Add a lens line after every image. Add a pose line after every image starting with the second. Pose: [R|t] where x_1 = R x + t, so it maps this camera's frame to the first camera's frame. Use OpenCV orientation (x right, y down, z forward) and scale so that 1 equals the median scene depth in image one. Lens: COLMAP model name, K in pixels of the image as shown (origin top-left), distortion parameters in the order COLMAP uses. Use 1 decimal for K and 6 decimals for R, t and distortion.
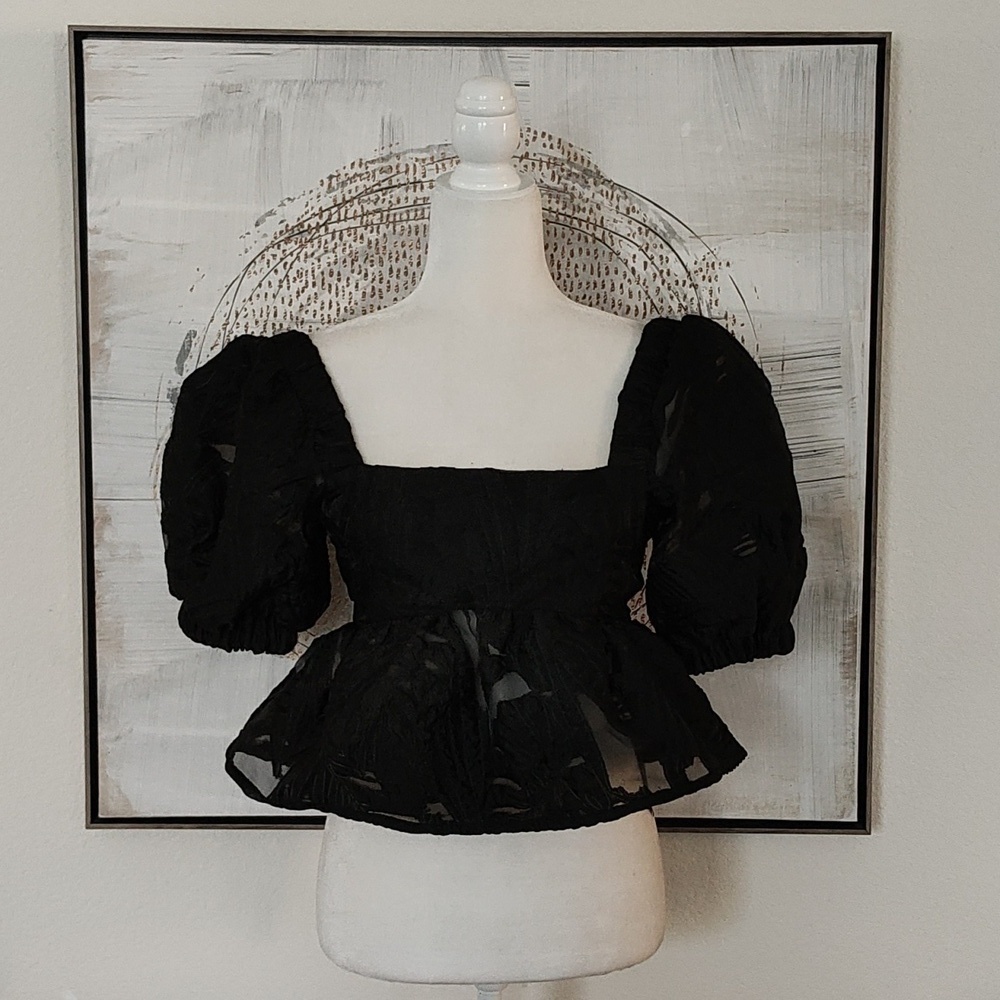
lens RADIAL K [[1453.5, 0, 498.0], [0, 1453.5, 456.9], [0, 0, 1]] dist [0.054107, -0.076295]
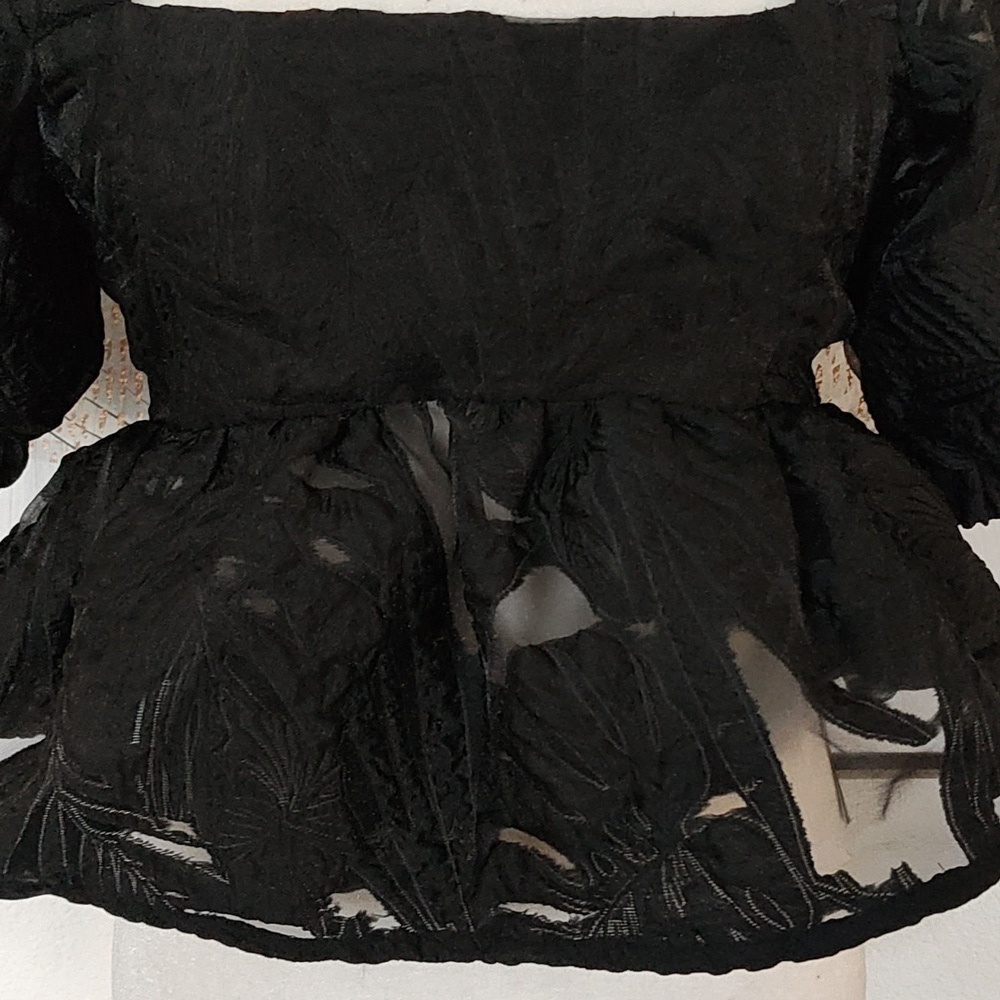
lens RADIAL K [[1453.5, 0, 498.0], [0, 1453.5, 456.9], [0, 0, 1]] dist [0.054107, -0.076295]
pose [[0.999701, -0.015281, 0.019073, -0.008313], [0.010755, 0.975853, 0.218163, 0.033271], [-0.021946, -0.217892, 0.975726, 0.555816]]
